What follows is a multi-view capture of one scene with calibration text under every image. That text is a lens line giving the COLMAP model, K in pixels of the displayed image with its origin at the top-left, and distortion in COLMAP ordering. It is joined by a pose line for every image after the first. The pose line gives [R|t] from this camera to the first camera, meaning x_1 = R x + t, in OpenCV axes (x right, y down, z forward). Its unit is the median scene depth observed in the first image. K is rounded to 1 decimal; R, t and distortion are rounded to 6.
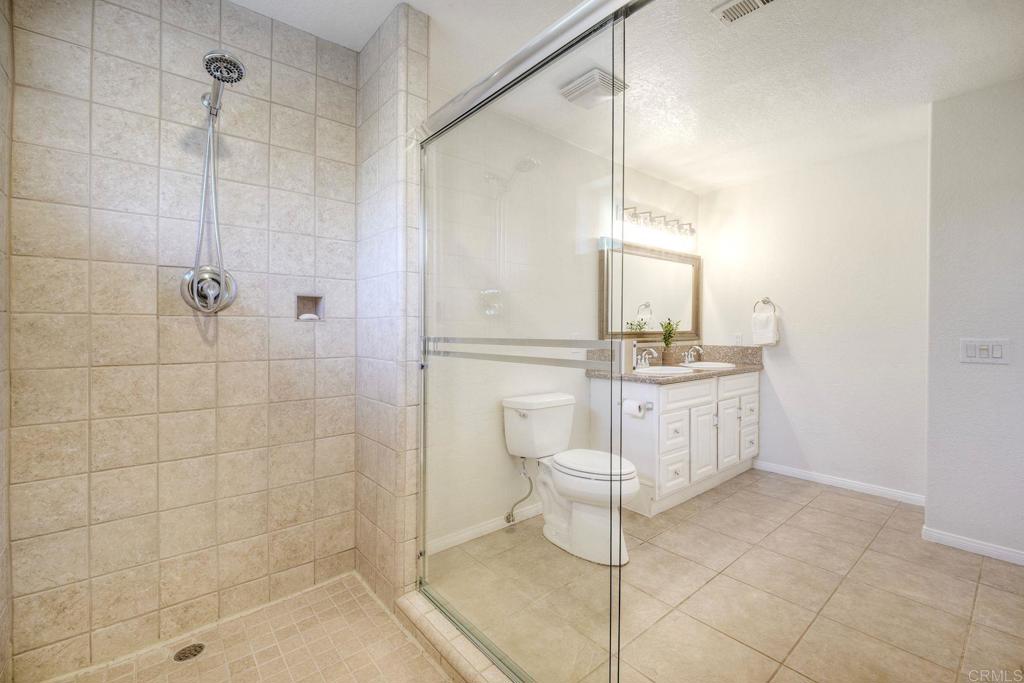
lens RADIAL K [[426.7, 0, 508.4], [0, 426.7, 342.4], [0, 0, 1]] dist [0.000941, -0.007210]
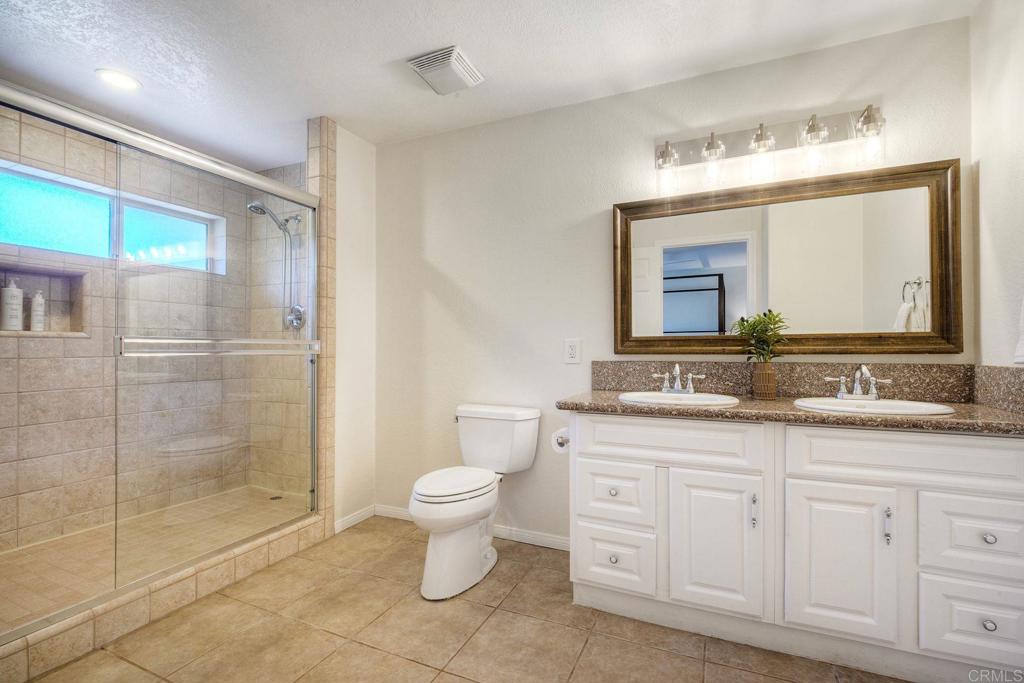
lens RADIAL K [[426.7, 0, 508.4], [0, 426.7, 342.4], [0, 0, 1]] dist [0.000941, -0.007210]
pose [[0.464438, -0.013300, -0.885506, 0.903875], [-0.021742, 0.999415, -0.026415, 0.004600], [0.885339, 0.031521, 0.463877, 0.569572]]
